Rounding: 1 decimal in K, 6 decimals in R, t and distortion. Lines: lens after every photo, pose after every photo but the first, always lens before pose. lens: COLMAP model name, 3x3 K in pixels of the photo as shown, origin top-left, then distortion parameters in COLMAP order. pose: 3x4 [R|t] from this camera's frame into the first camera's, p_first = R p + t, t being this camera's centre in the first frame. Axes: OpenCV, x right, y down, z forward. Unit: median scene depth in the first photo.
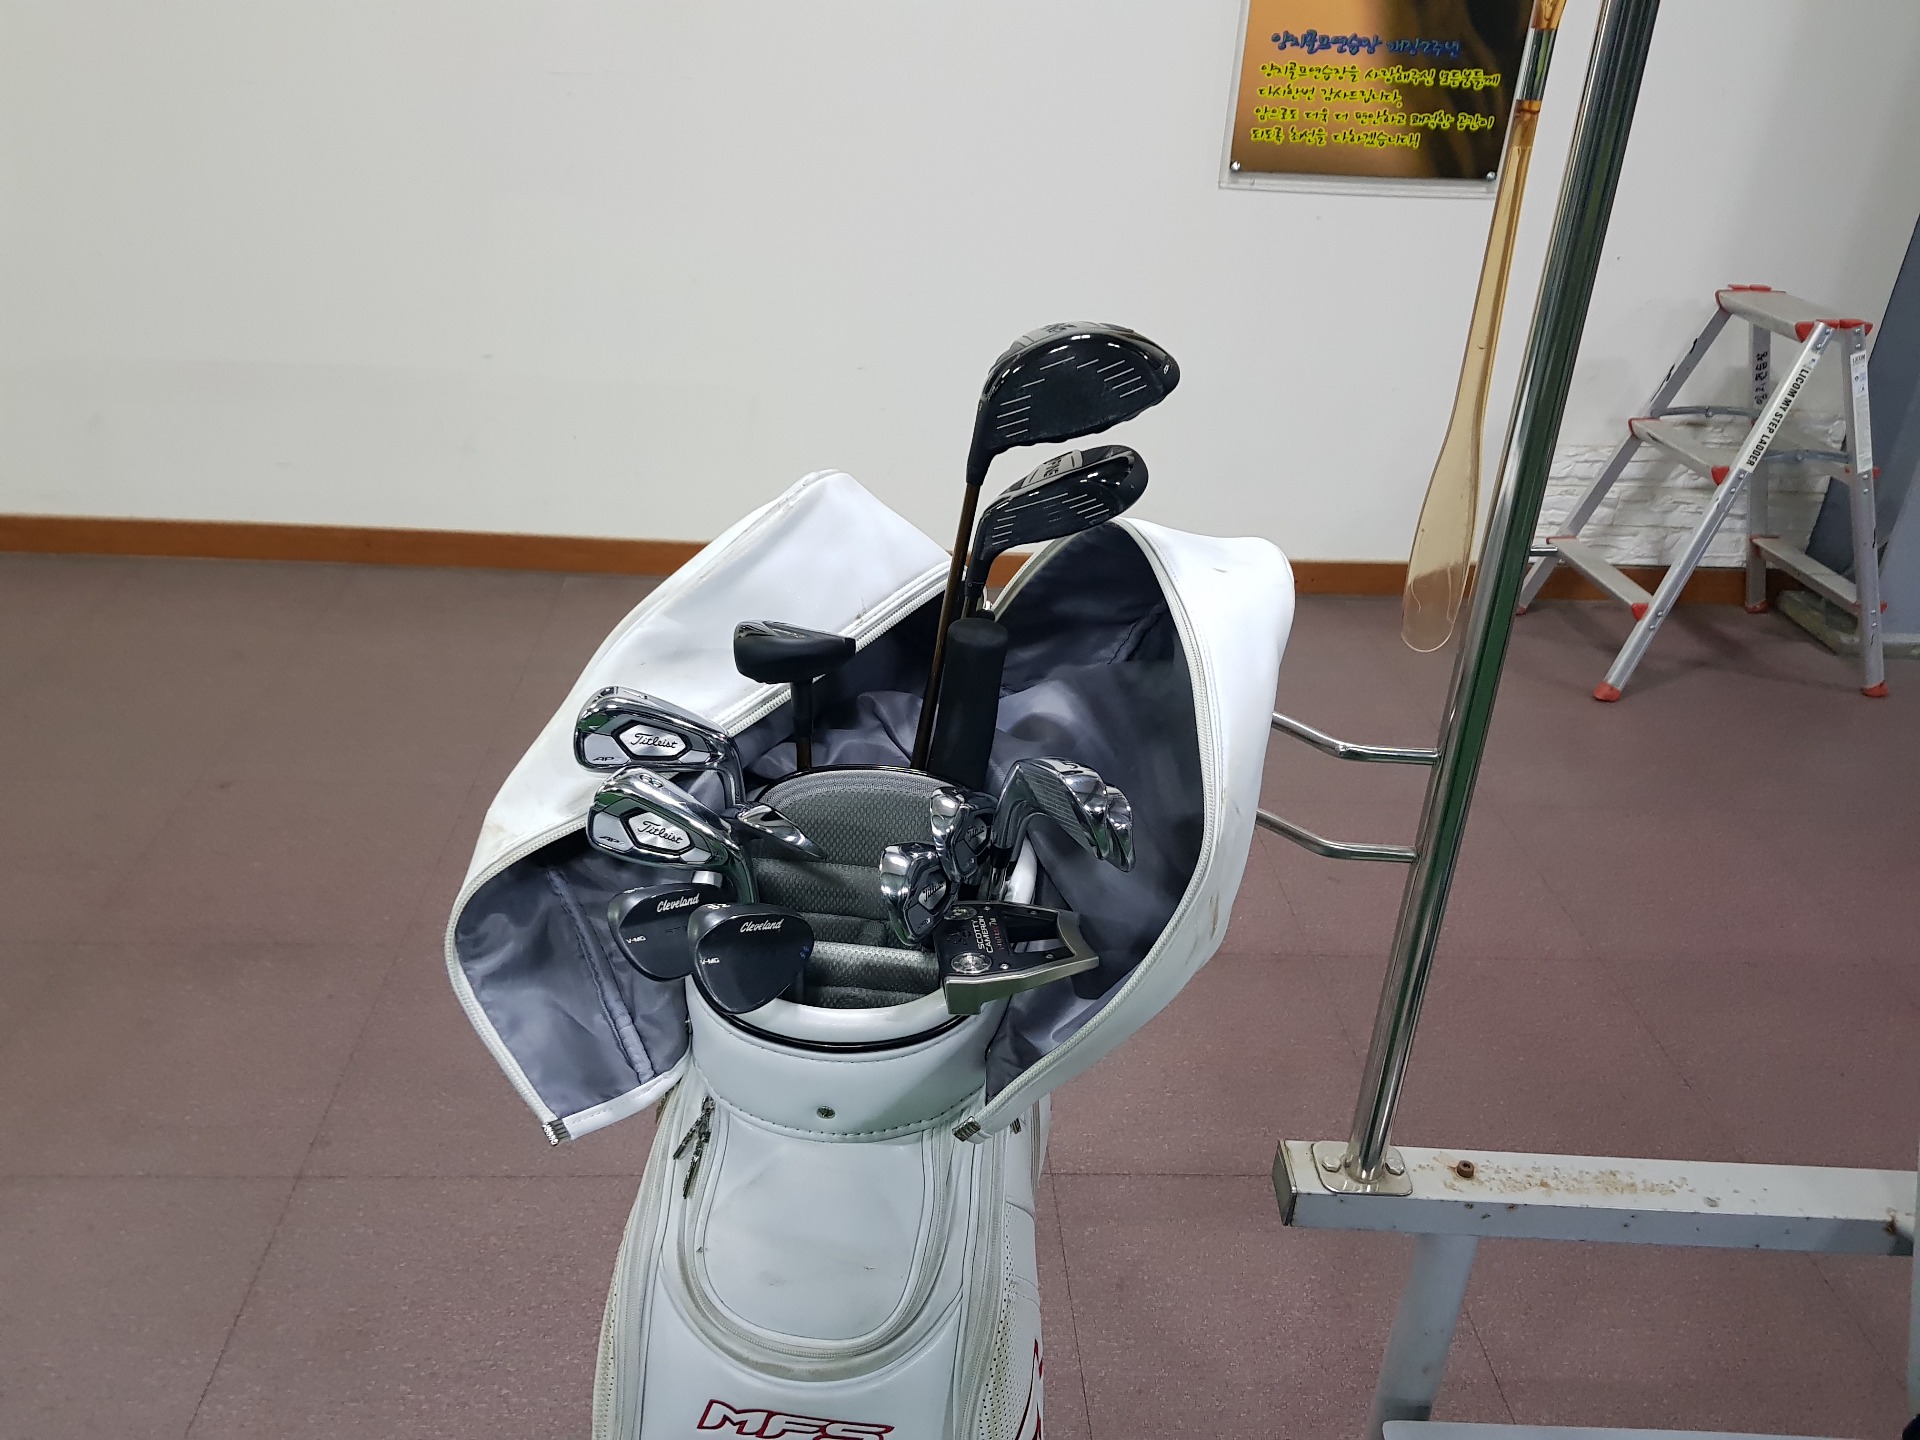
lens RADIAL K [[1530.1, 0, 1028.9], [0, 1530.1, 718.9], [0, 0, 1]] dist [0.005952, -0.037626]
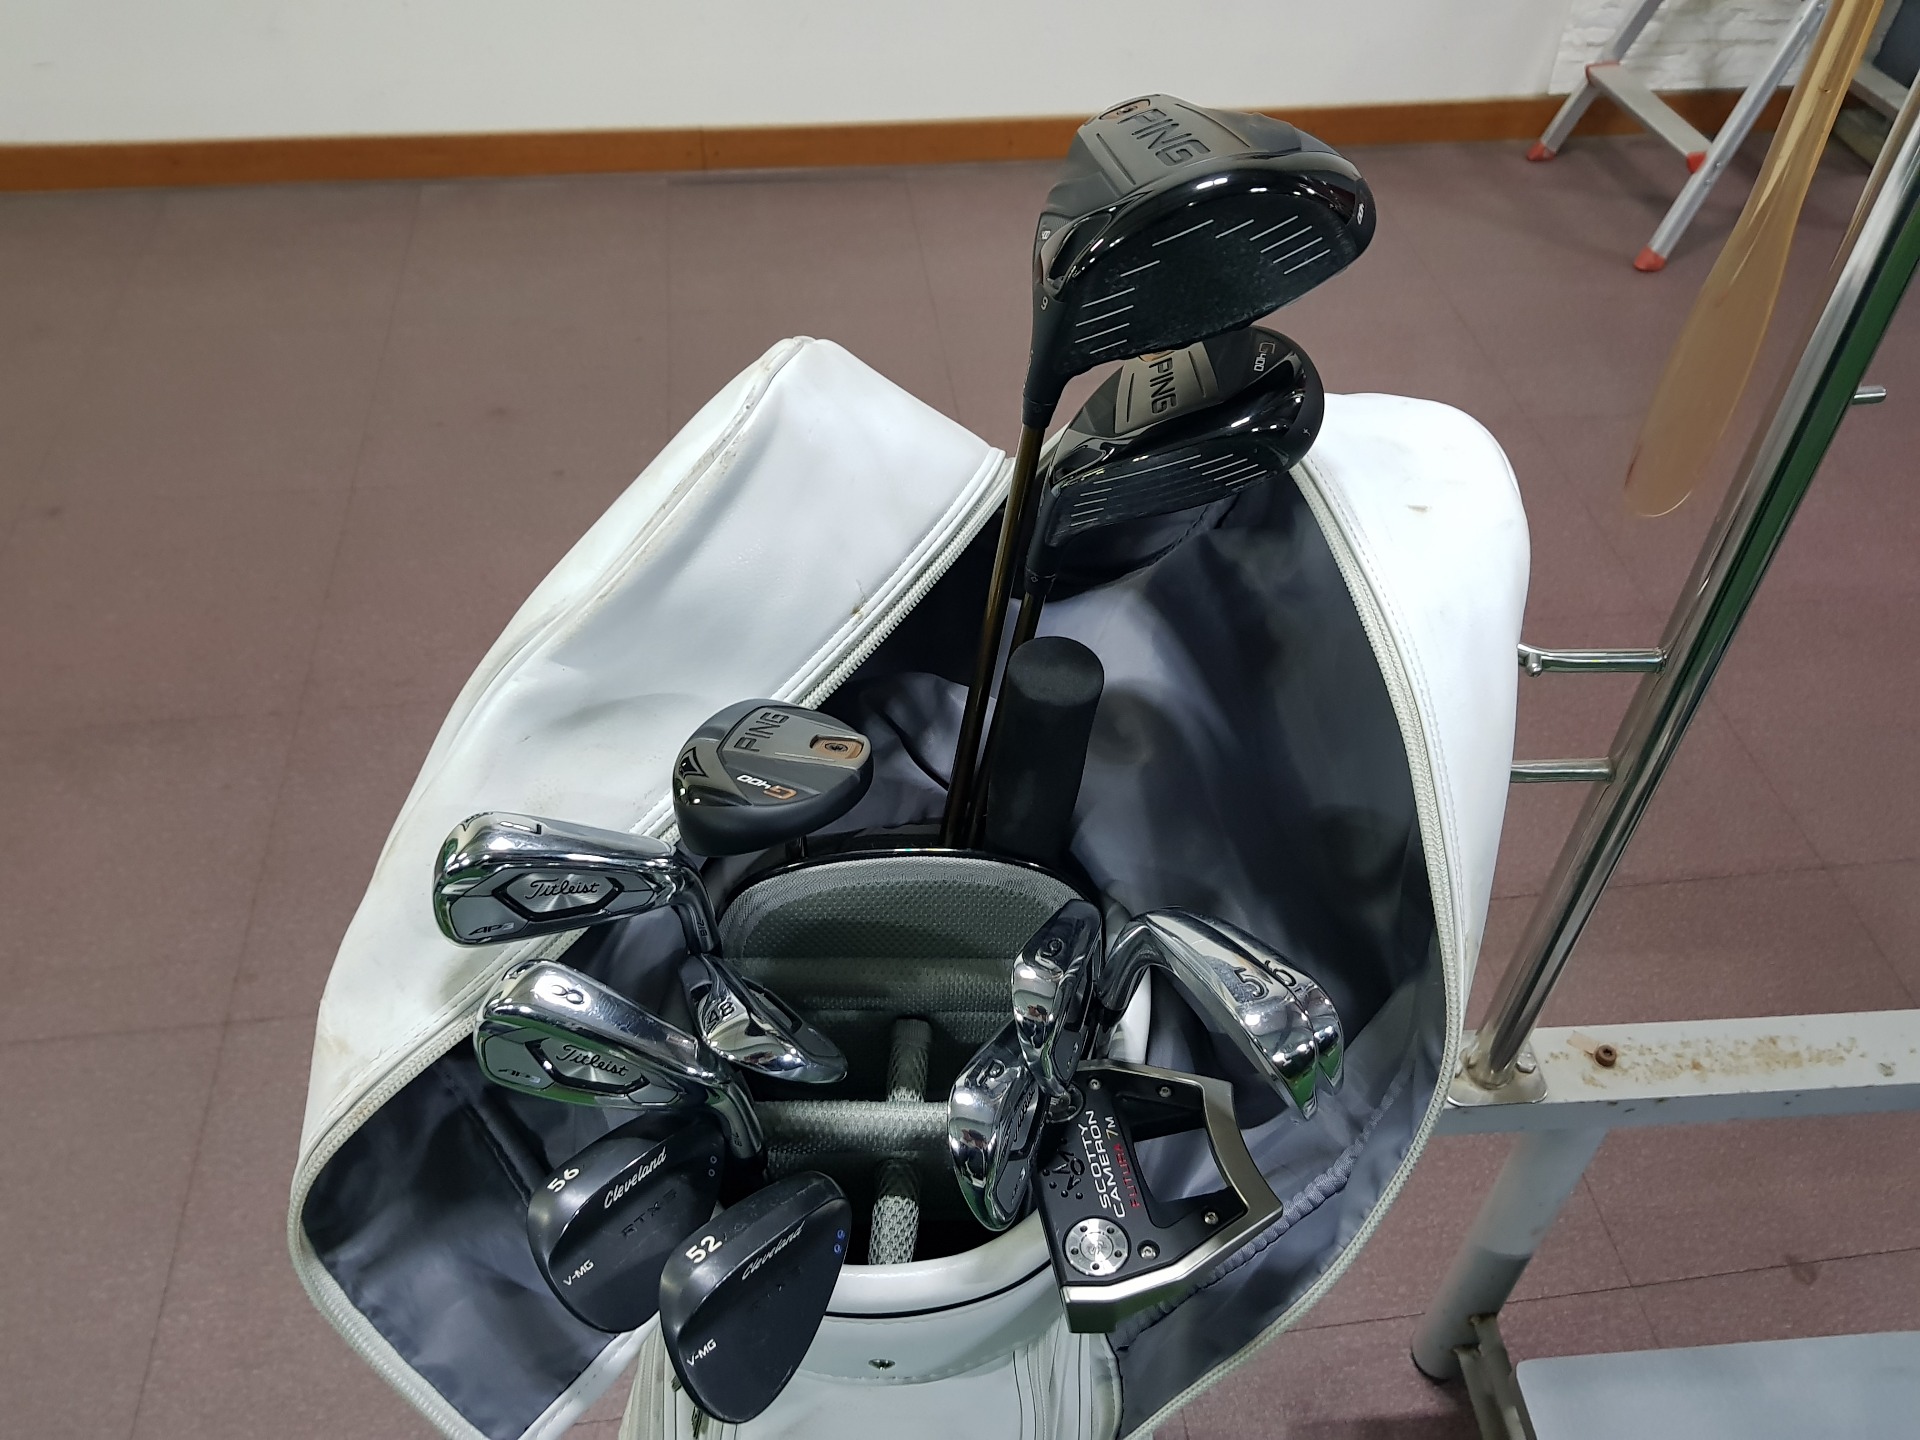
lens RADIAL K [[1530.1, 0, 1028.9], [0, 1530.1, 718.9], [0, 0, 1]] dist [0.005952, -0.037626]
pose [[0.997689, -0.061888, 0.028045, -0.043864], [0.049880, 0.947384, 0.316189, -0.164227], [-0.046138, -0.314059, 0.948282, 0.275924]]
